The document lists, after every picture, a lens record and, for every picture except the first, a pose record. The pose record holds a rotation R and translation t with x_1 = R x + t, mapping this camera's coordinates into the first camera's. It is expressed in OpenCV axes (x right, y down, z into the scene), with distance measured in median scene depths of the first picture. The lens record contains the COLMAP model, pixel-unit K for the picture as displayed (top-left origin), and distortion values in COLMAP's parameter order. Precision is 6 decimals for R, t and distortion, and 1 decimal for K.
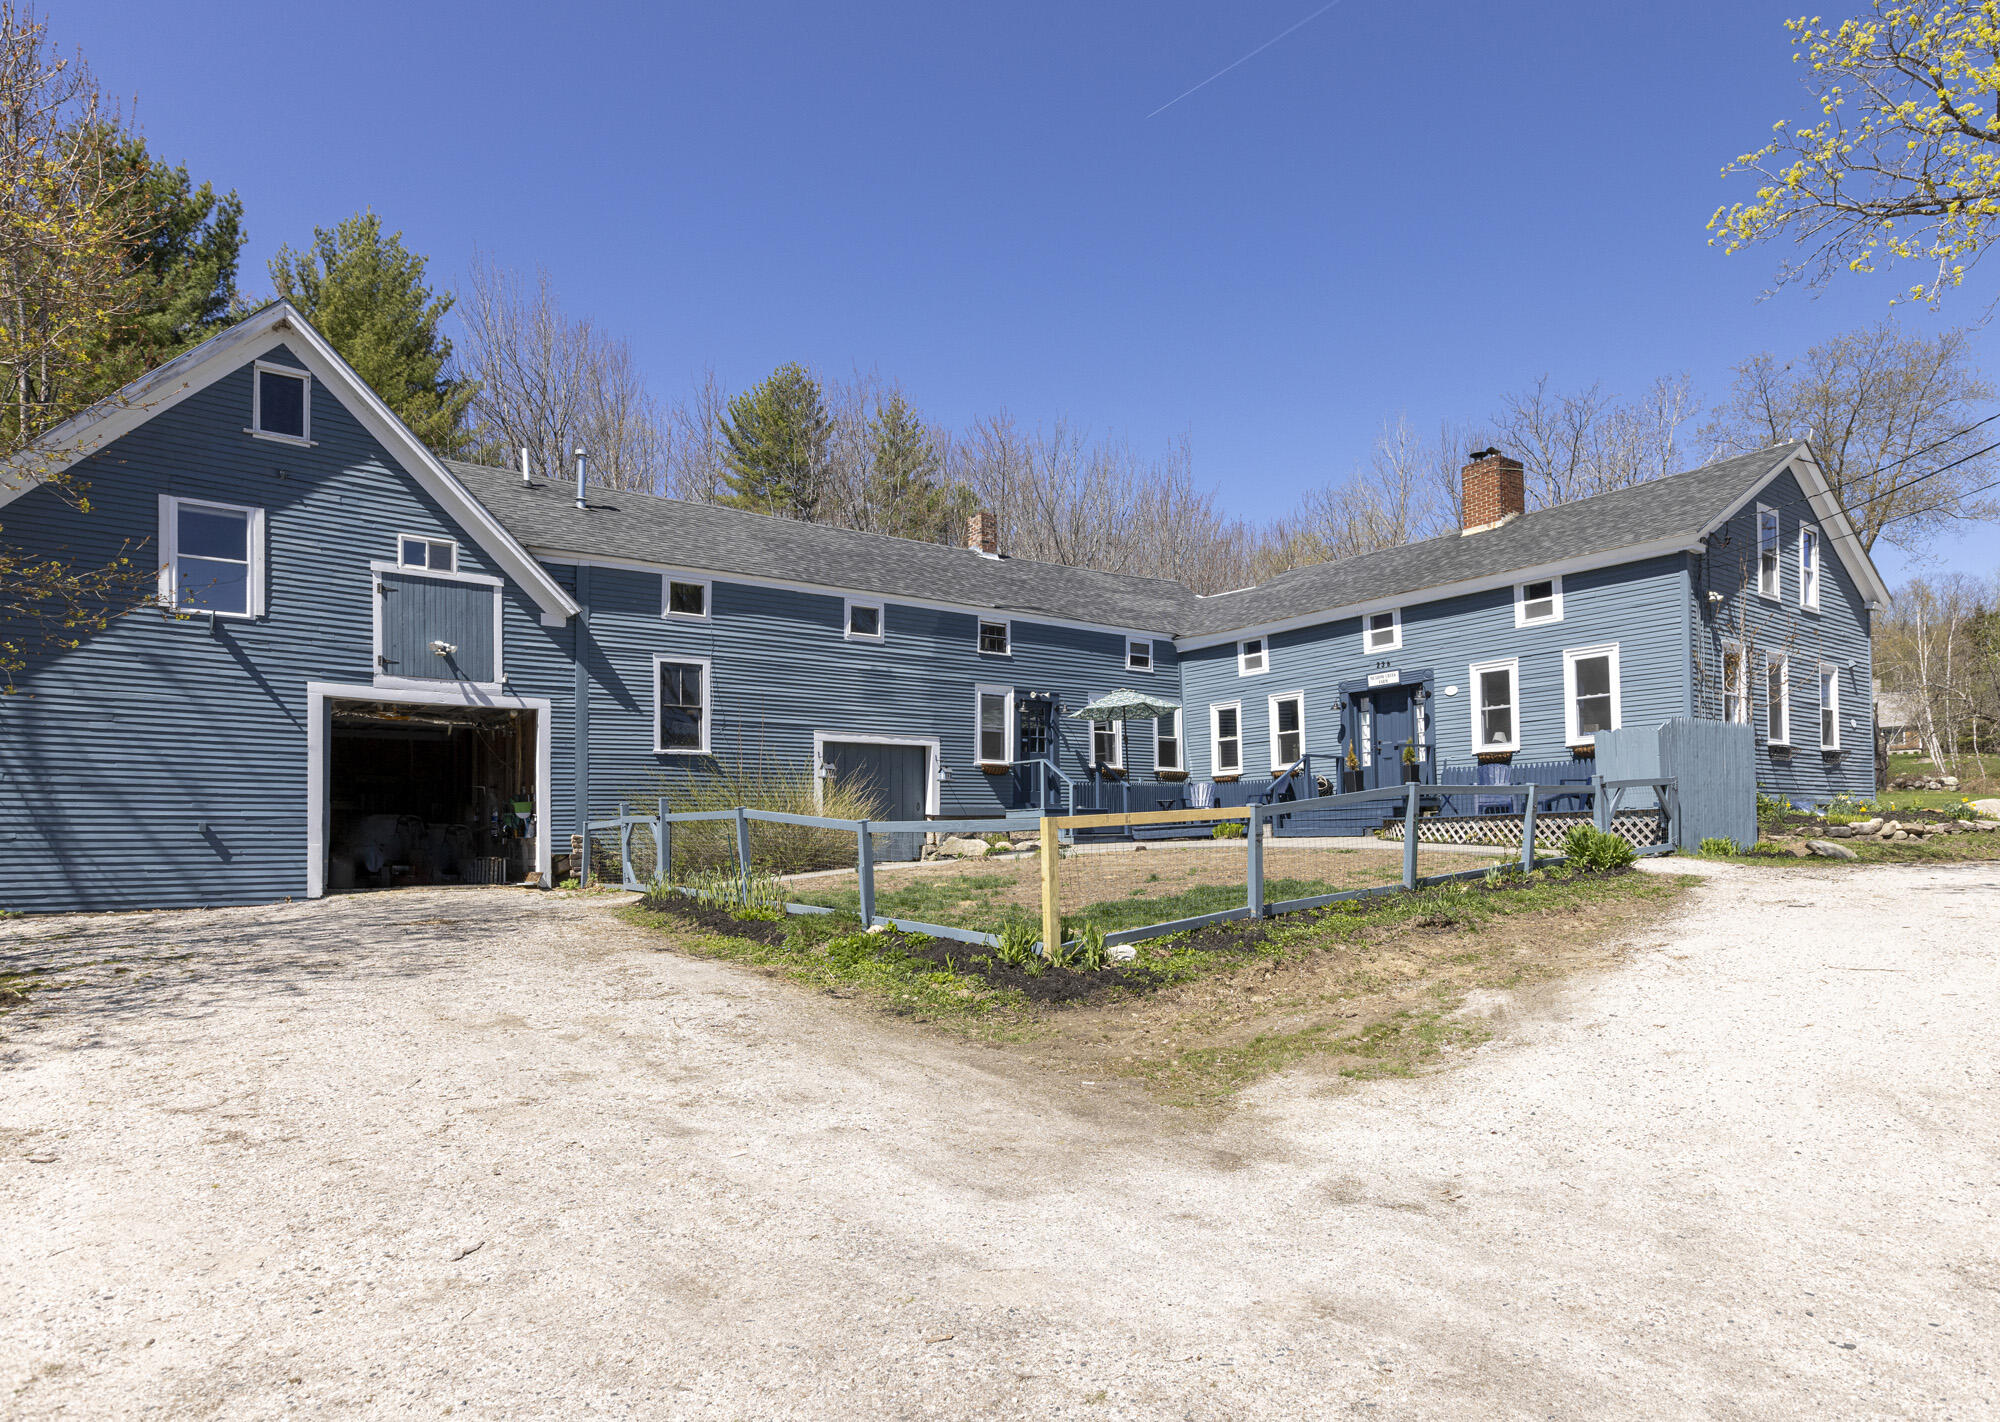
lens RADIAL K [[1054.4, 0, 1097.7], [0, 1054.4, 805.2], [0, 0, 1]] dist [-0.002883, 0.000266]
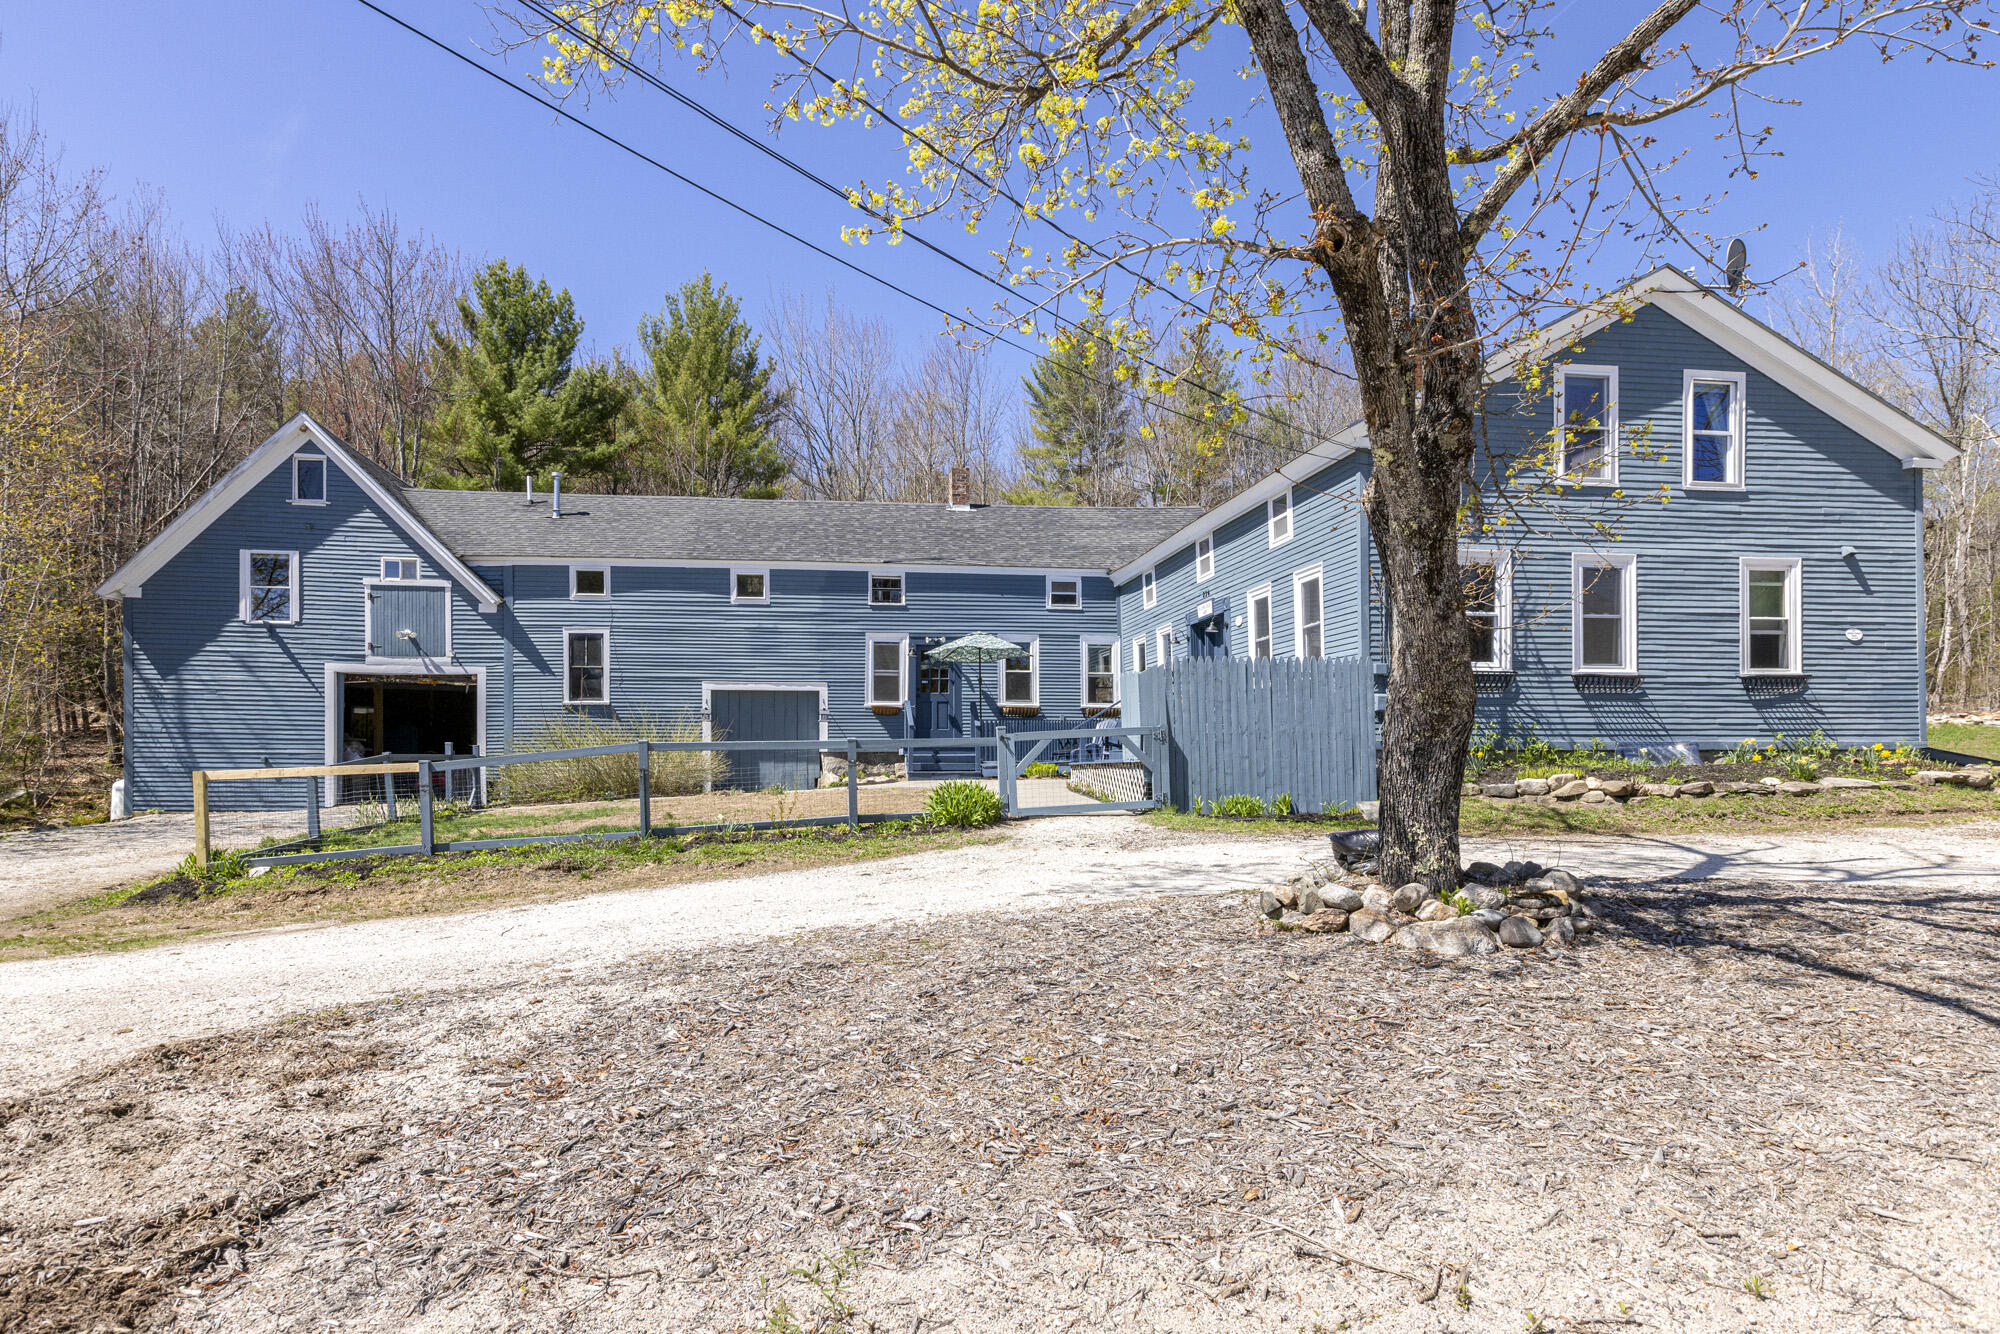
lens RADIAL K [[1042.8, 0, 999.2], [0, 1042.8, 745.2], [0, 0, 1]] dist [0.000463, -0.000511]
pose [[0.877706, 0.006588, -0.479155, 0.641117], [0.001937, 0.999849, 0.017295, -0.019137], [0.479196, -0.016107, 0.877560, 0.121660]]
